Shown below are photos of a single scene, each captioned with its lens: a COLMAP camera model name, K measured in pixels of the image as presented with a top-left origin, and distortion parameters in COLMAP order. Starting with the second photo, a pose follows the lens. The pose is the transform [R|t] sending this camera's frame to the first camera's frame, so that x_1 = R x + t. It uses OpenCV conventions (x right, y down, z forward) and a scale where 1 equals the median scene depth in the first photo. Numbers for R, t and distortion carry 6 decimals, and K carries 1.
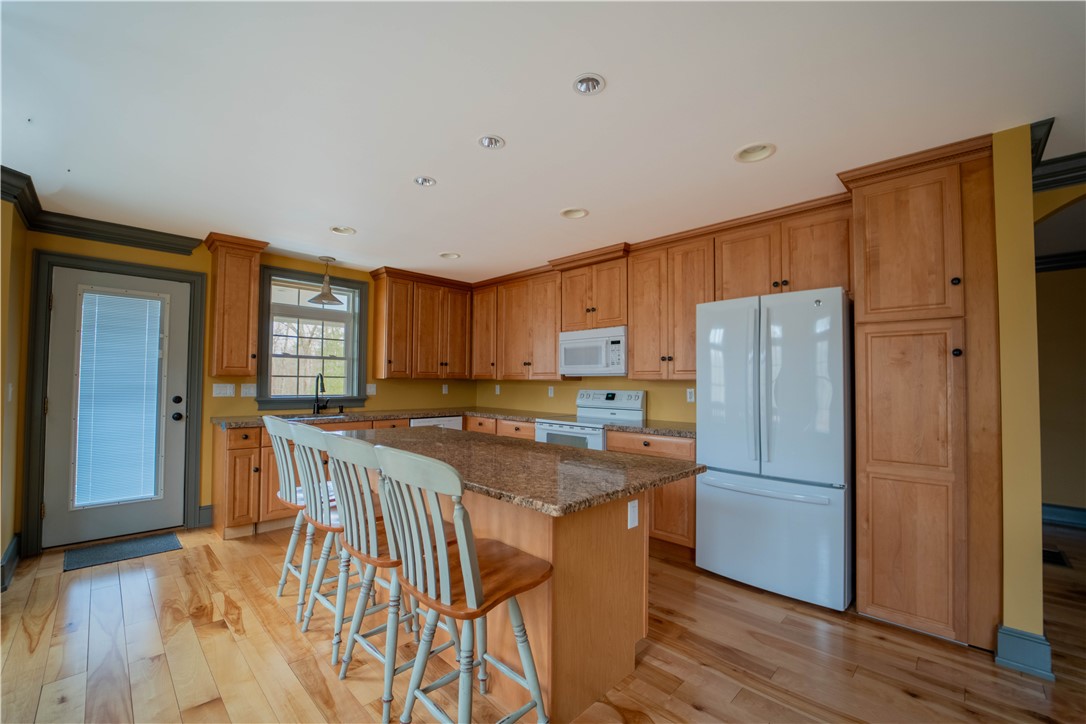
lens RADIAL K [[444.2, 0, 539.9], [0, 444.2, 363.0], [0, 0, 1]] dist [0.001678, 0.000195]
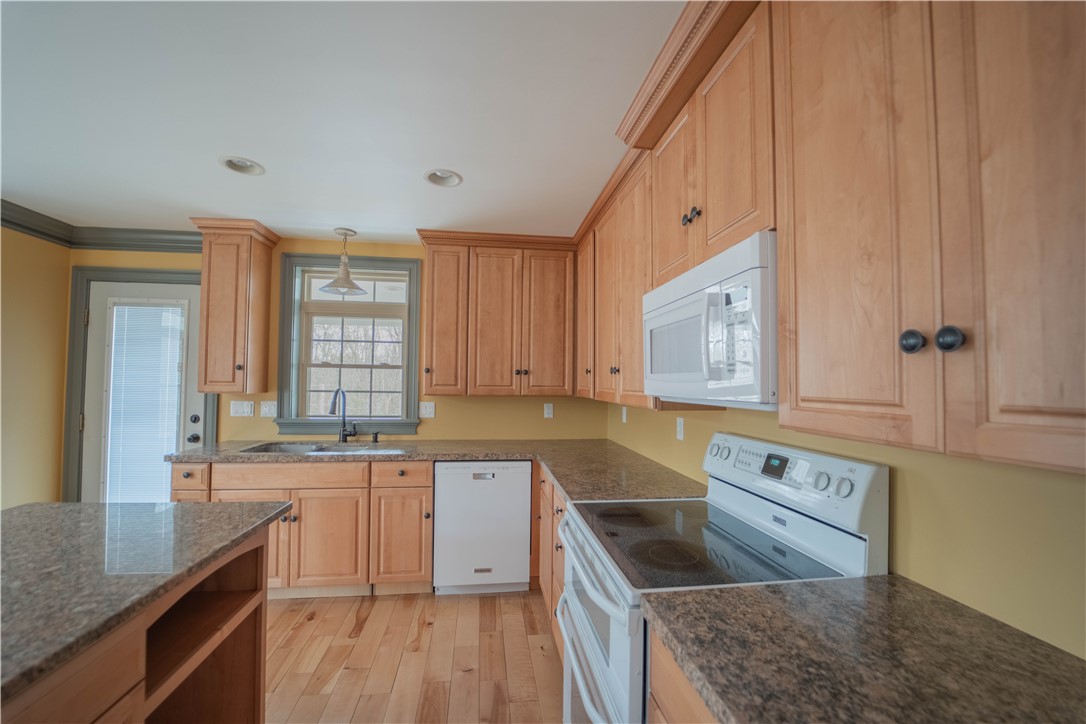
lens RADIAL K [[444.2, 0, 543.2], [0, 444.2, 363.6], [0, 0, 1]] dist [0.001678, 0.000195]
pose [[0.785974, -0.024762, -0.617763, 0.225946], [0.020054, 0.999693, -0.014557, -0.000108], [0.617934, -0.000947, 0.786229, 0.614693]]
